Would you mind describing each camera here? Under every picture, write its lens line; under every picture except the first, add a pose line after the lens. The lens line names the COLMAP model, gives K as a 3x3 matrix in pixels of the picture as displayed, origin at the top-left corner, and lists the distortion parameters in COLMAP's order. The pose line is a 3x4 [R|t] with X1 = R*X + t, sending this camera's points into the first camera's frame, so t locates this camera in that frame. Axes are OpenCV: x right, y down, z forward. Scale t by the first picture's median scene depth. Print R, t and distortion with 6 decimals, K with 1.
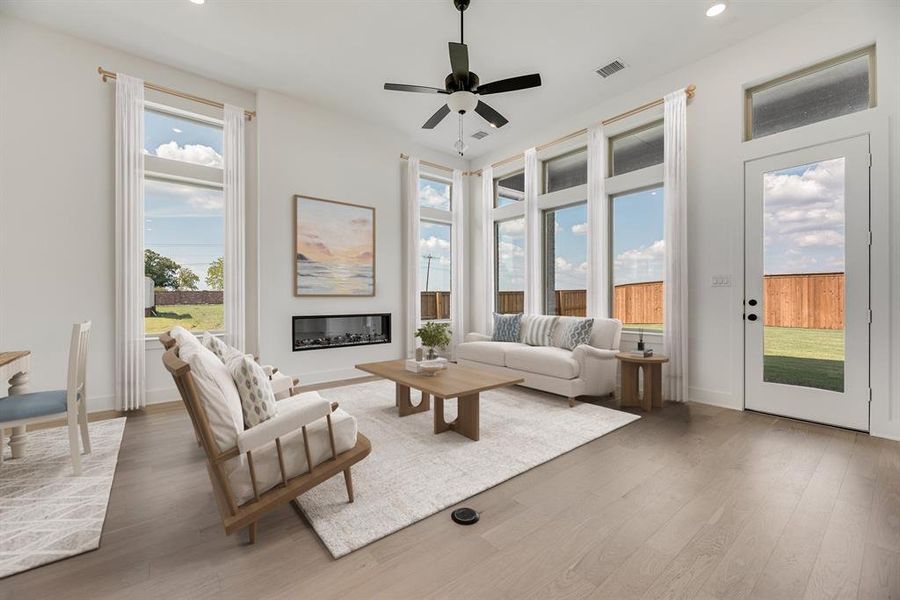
lens RADIAL K [[356.9, 0, 453.5], [0, 356.9, 301.0], [0, 0, 1]] dist [0.000821, 0.000195]
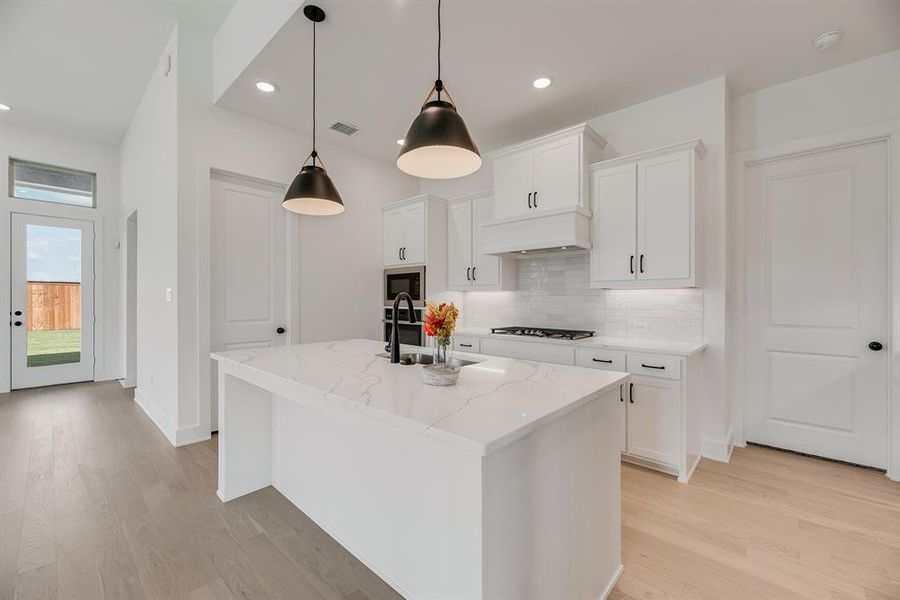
lens RADIAL K [[365.7, 0, 445.4], [0, 365.7, 300.3], [0, 0, 1]] dist [0.000819, 0.000234]
pose [[-0.152297, -0.000928, 0.988334, -0.664725], [0.006293, 0.999978, 0.001908, -0.030218], [-0.988315, 0.006510, -0.152288, -0.352453]]
